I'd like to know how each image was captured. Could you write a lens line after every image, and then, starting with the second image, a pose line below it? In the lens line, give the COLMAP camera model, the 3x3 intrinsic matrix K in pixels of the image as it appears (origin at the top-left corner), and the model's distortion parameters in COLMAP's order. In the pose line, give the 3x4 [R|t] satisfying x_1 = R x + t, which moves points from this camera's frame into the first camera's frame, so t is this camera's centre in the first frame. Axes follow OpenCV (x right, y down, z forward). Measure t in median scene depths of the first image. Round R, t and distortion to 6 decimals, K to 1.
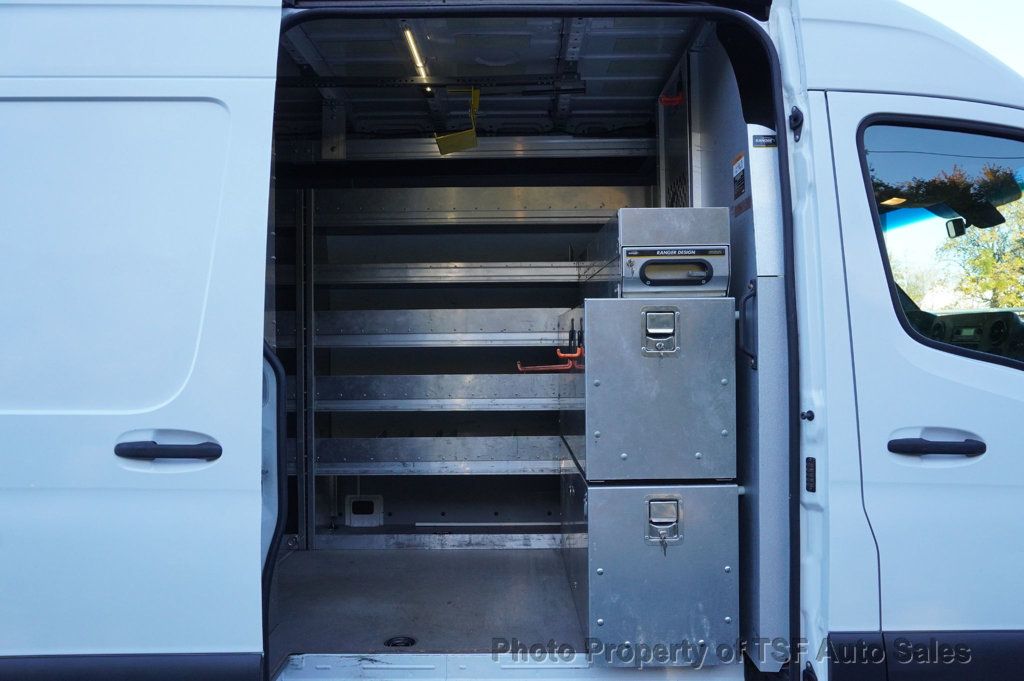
lens RADIAL K [[772.7, 0, 512.0], [0, 772.7, 340.5], [0, 0, 1]] dist [-0.007884, 0.001056]
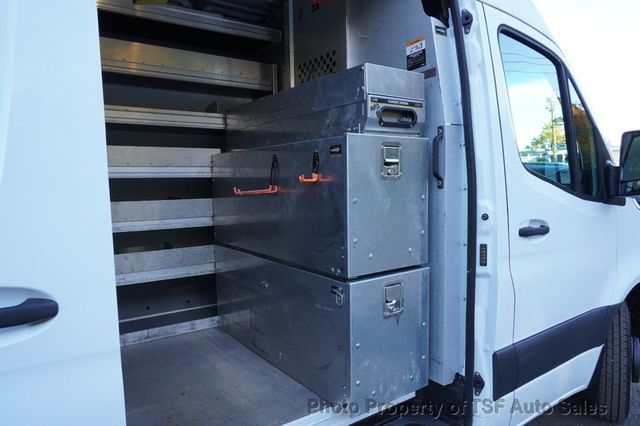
lens RADIAL K [[433.0, 0, 320.0], [0, 433.0, 213.0], [0, 0, 1]] dist [-0.008138, -0.003935]
pose [[0.819491, -0.049189, 0.570977, -0.341816], [0.006980, 0.997092, 0.075880, 0.020289], [-0.573050, -0.058198, 0.817452, 0.449633]]
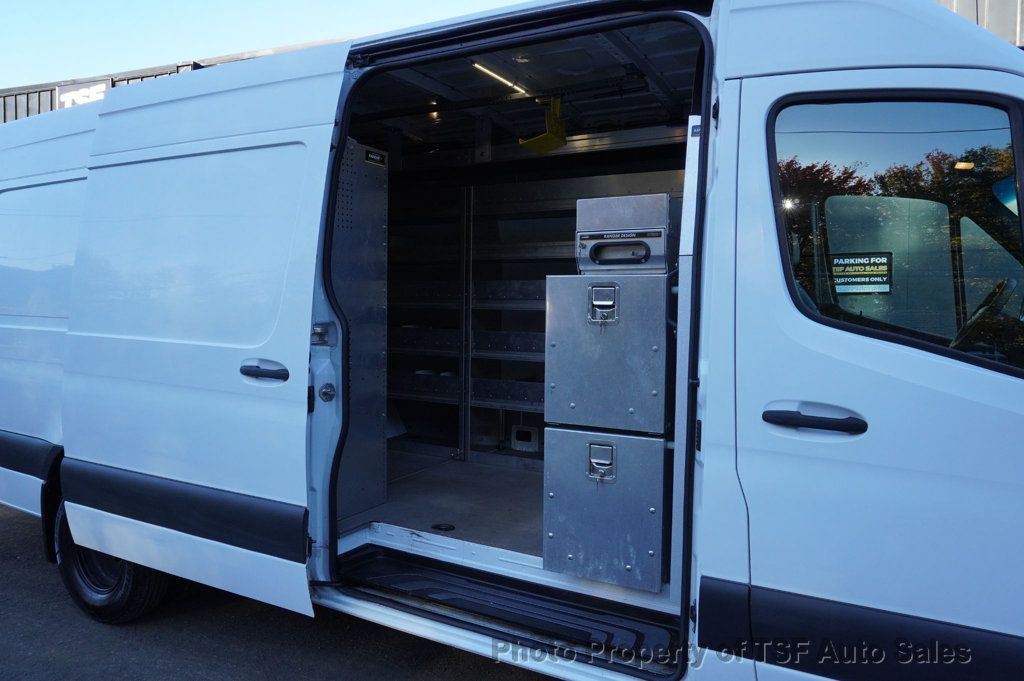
lens RADIAL K [[692.8, 0, 512.0], [0, 692.8, 340.5], [0, 0, 1]] dist [-0.008138, -0.003935]
pose [[0.877813, 0.046187, -0.476771, 0.575108], [-0.018955, 0.997910, 0.061772, -0.017739], [0.478628, -0.045187, 0.876854, 0.001313]]
